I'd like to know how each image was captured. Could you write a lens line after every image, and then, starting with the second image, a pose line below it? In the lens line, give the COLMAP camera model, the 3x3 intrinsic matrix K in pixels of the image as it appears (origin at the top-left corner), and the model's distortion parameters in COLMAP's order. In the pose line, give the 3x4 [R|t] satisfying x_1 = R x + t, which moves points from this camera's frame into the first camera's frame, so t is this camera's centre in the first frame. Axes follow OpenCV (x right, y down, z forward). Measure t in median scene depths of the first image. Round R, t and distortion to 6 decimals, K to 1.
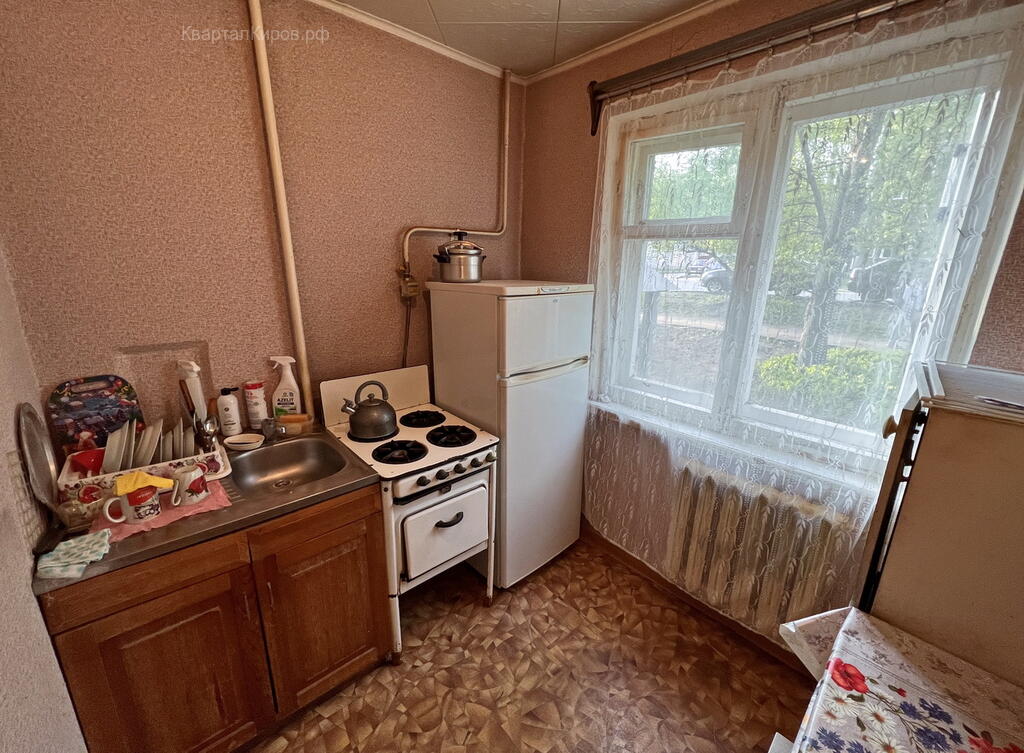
lens RADIAL K [[420.1, 0, 510.2], [0, 420.1, 377.6], [0, 0, 1]] dist [-0.001359, 0.000829]
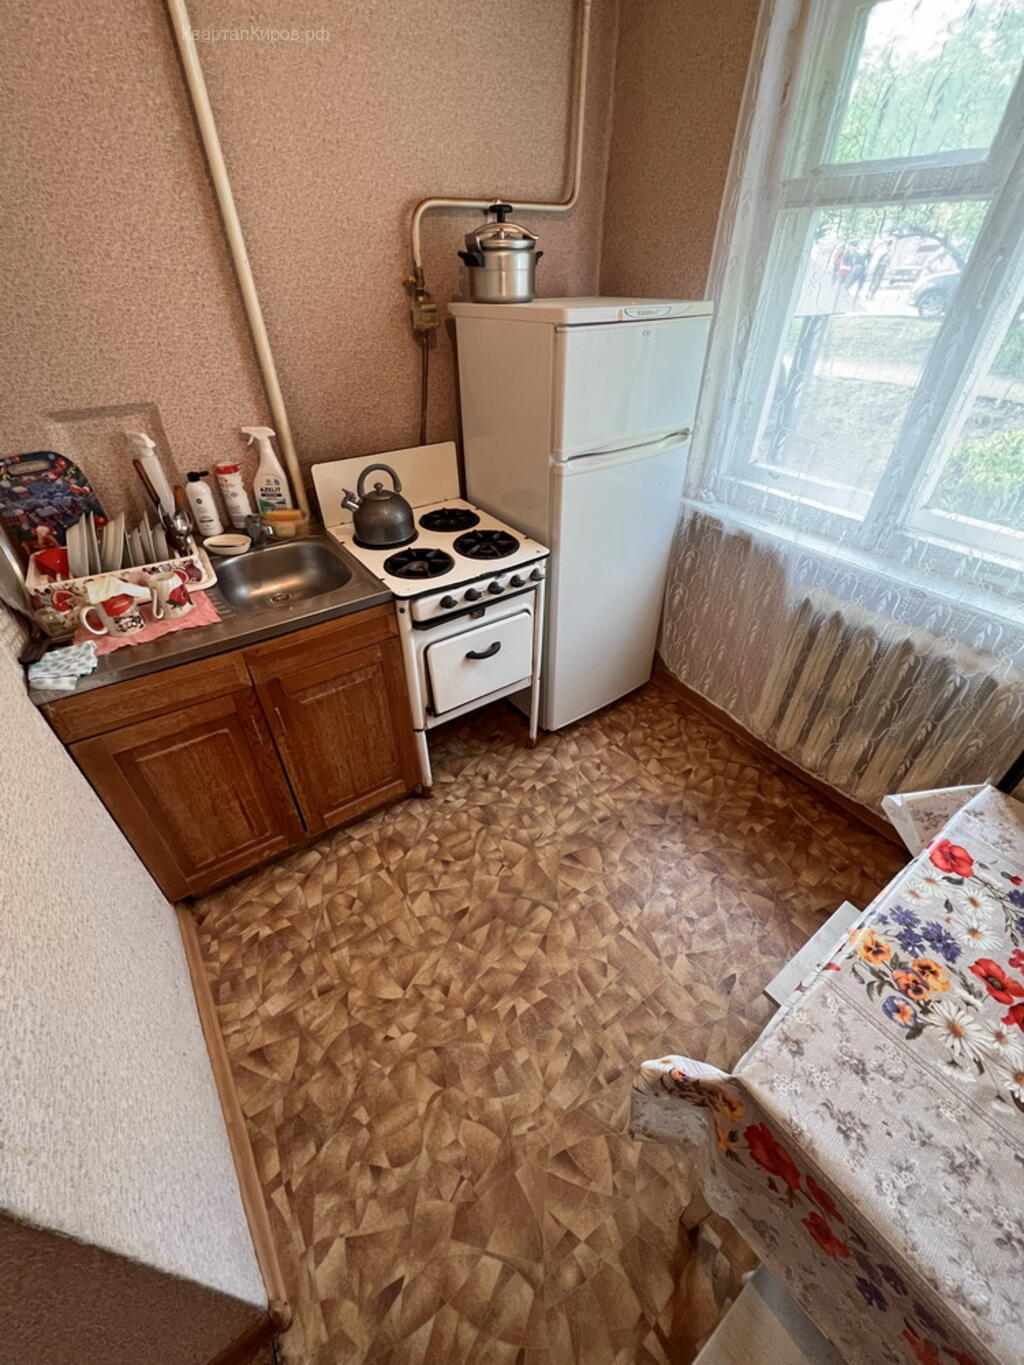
lens RADIAL K [[546.0, 0, 509.4], [0, 546.0, 678.0], [0, 0, 1]] dist [-0.000259, -0.000450]
pose [[0.991783, 0.056887, -0.114590, 0.028020], [-0.011025, 0.930373, 0.366450, 0.003423], [0.127457, -0.362175, 0.923355, 0.019948]]
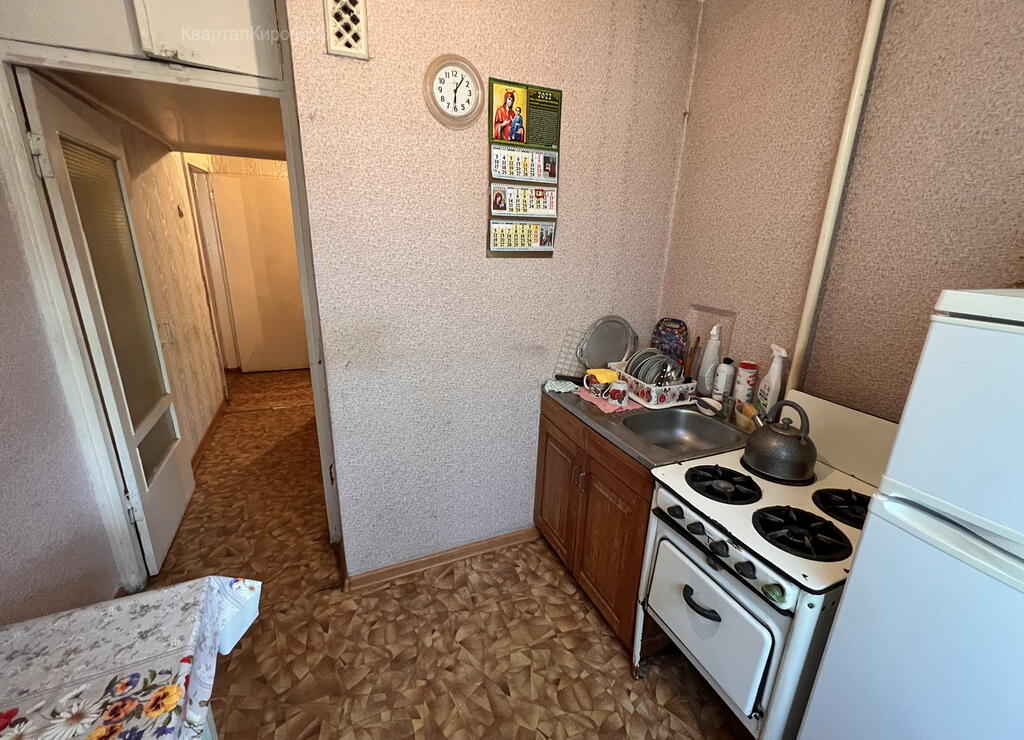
lens RADIAL K [[425.9, 0, 511.6], [0, 425.9, 371.0], [0, 0, 1]] dist [-0.002829, 0.000802]
pose [[-0.317309, 0.254201, -0.913617, 0.502917], [-0.287783, 0.892161, 0.348181, -0.162218], [0.903602, 0.373404, -0.209936, 0.710226]]
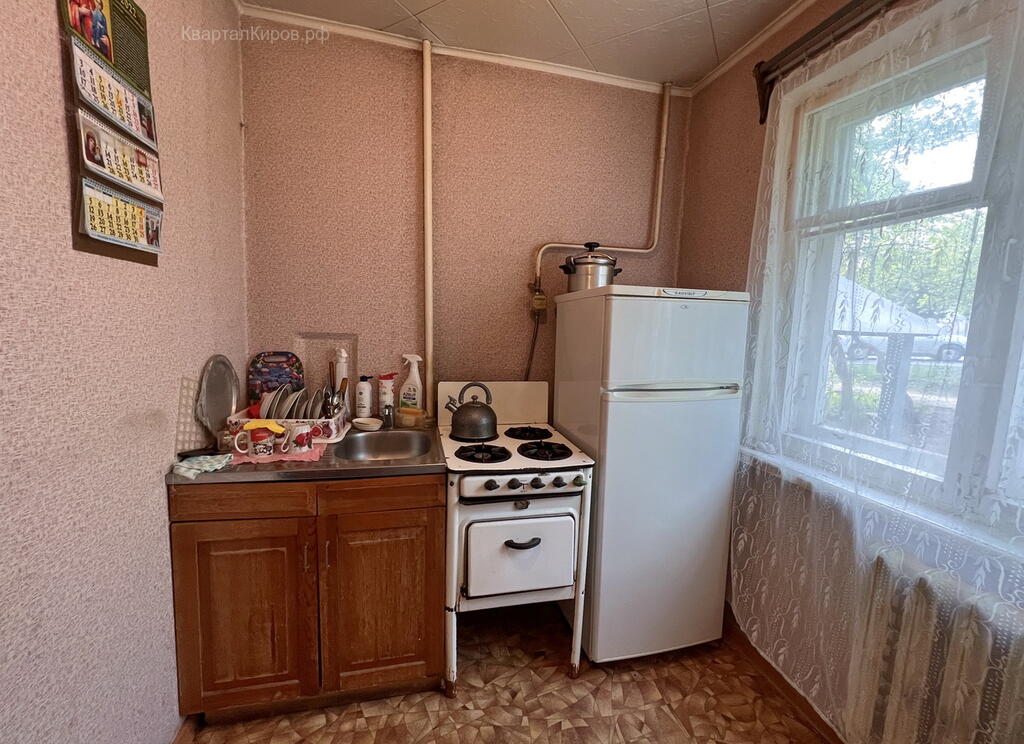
lens RADIAL K [[425.9, 0, 511.1], [0, 425.9, 373.6], [0, 0, 1]] dist [-0.002829, 0.000802]
pose [[0.879142, 0.064536, -0.472169, 0.227764], [-0.142253, 0.981155, -0.130760, 0.111744], [0.454833, 0.182125, 0.871756, 0.150492]]
